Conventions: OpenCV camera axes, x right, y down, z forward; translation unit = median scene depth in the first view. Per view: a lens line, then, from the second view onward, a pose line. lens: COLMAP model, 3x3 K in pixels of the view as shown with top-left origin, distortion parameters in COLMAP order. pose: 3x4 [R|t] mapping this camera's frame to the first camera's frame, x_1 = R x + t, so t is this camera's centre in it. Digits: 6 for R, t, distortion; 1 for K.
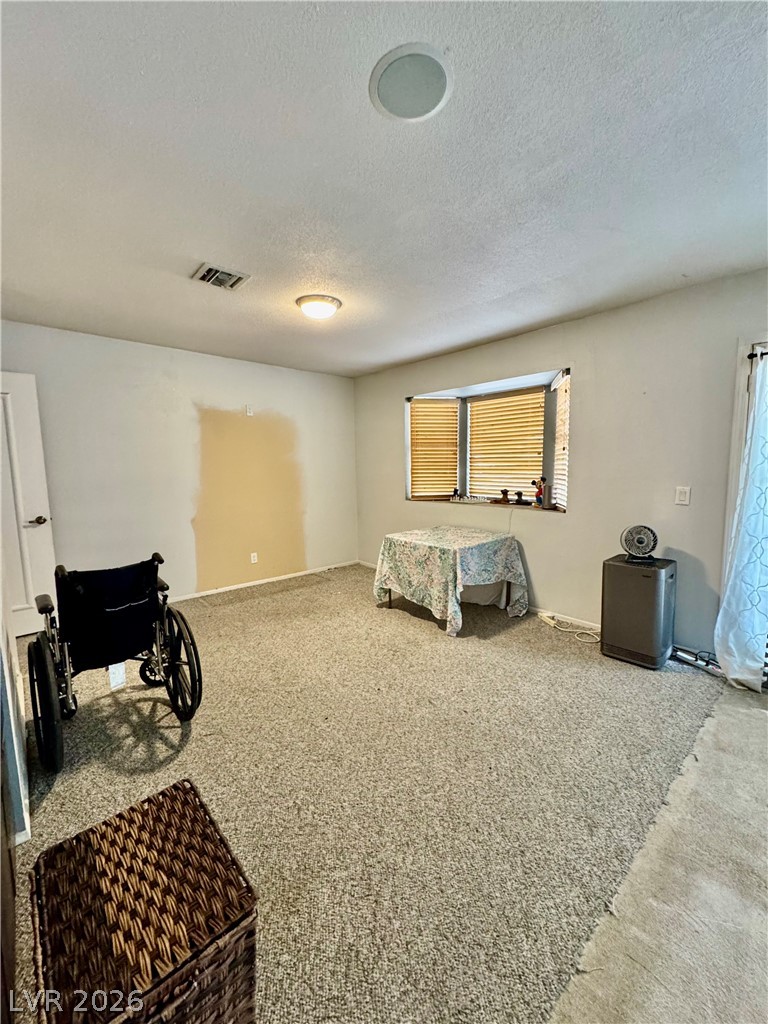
lens RADIAL K [[410.2, 0, 384.9], [0, 410.2, 511.5], [0, 0, 1]] dist [-0.002265, 0.000429]
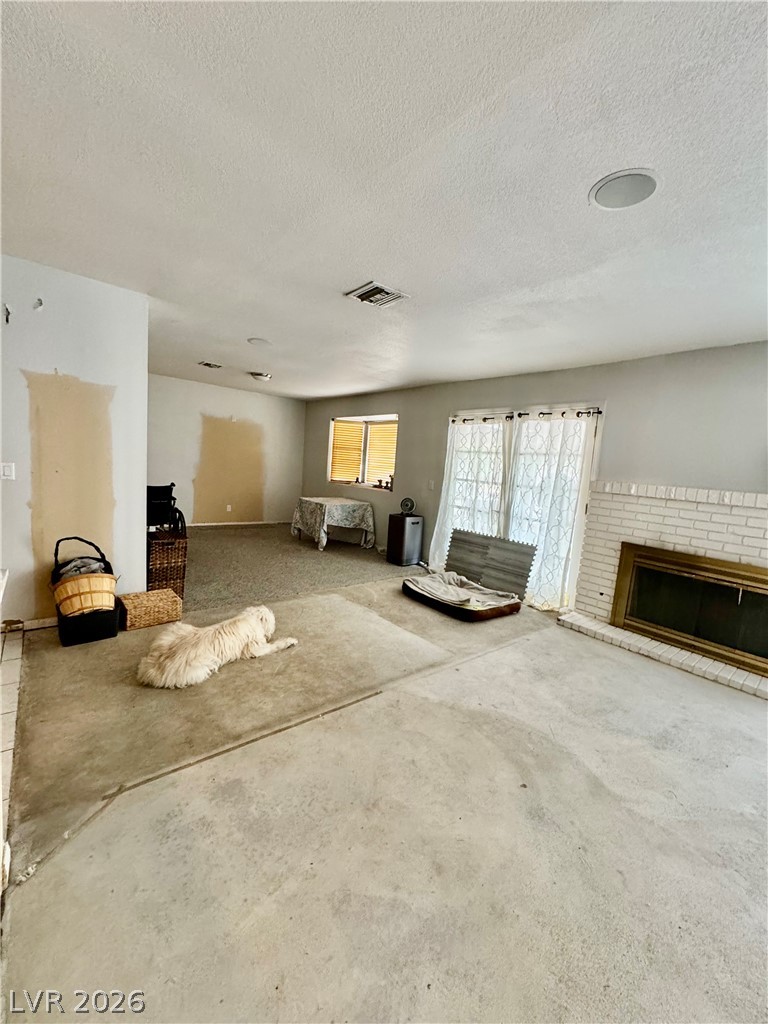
lens RADIAL K [[410.2, 0, 387.5], [0, 410.2, 509.8], [0, 0, 1]] dist [-0.002265, 0.000429]
pose [[0.995580, 0.091806, -0.019807, 0.474306], [-0.091770, 0.995777, 0.002719, 0.080022], [0.019973, -0.000890, 0.999800, -0.861230]]
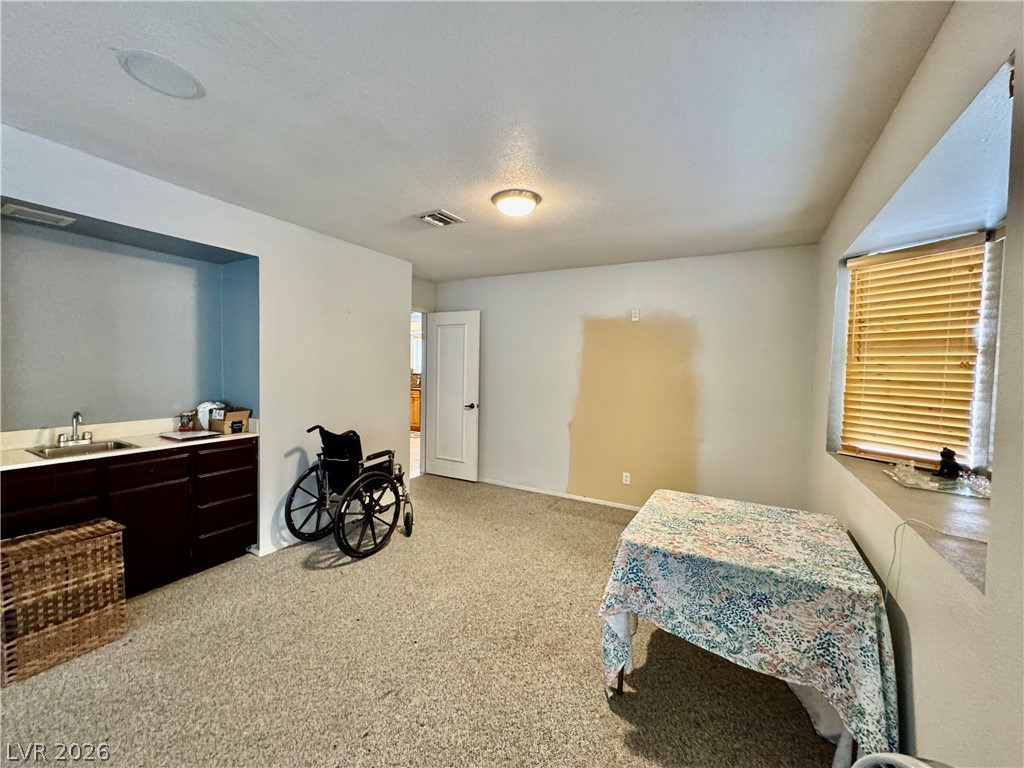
lens RADIAL K [[410.2, 0, 511.9], [0, 410.2, 383.7], [0, 0, 1]] dist [-0.002265, 0.000429]
pose [[0.318572, 0.055853, -0.946252, 0.599065], [-0.133172, 0.990999, 0.013660, -0.096162], [0.938497, 0.121663, 0.323142, 0.623942]]
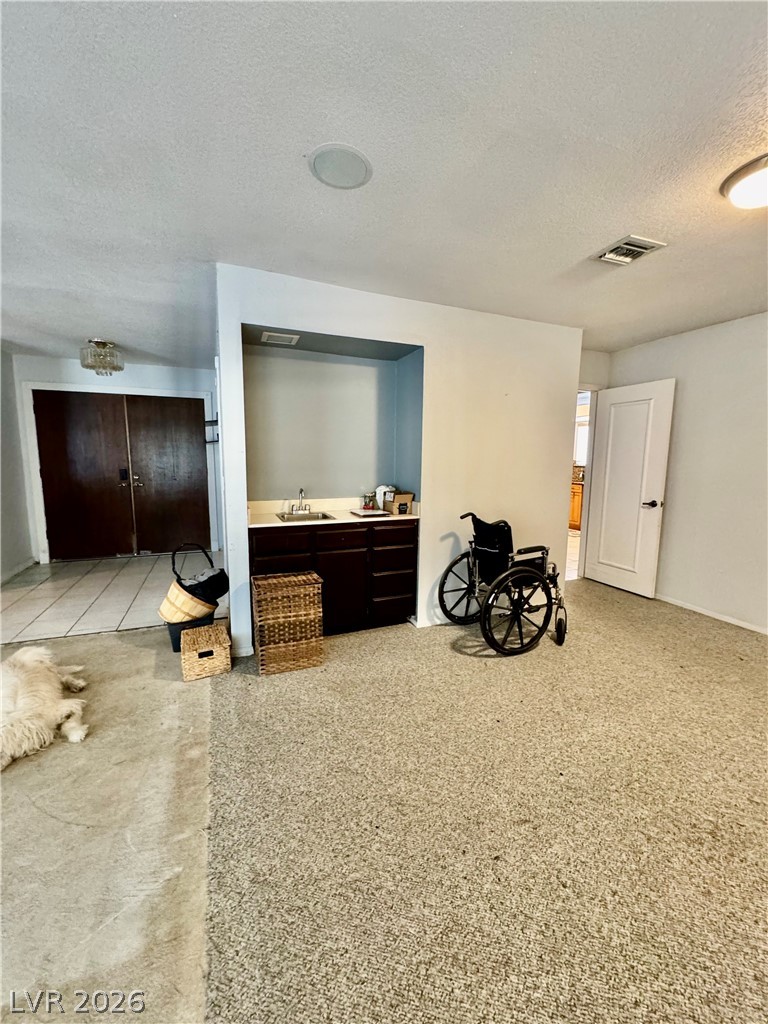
lens RADIAL K [[410.2, 0, 385.6], [0, 410.2, 512.1], [0, 0, 1]] dist [-0.002265, 0.000429]
pose [[-0.336185, 0.131490, -0.932572, 0.506526], [-0.115164, 0.977035, 0.179275, -0.075179], [0.934728, 0.167668, -0.313321, 0.633166]]
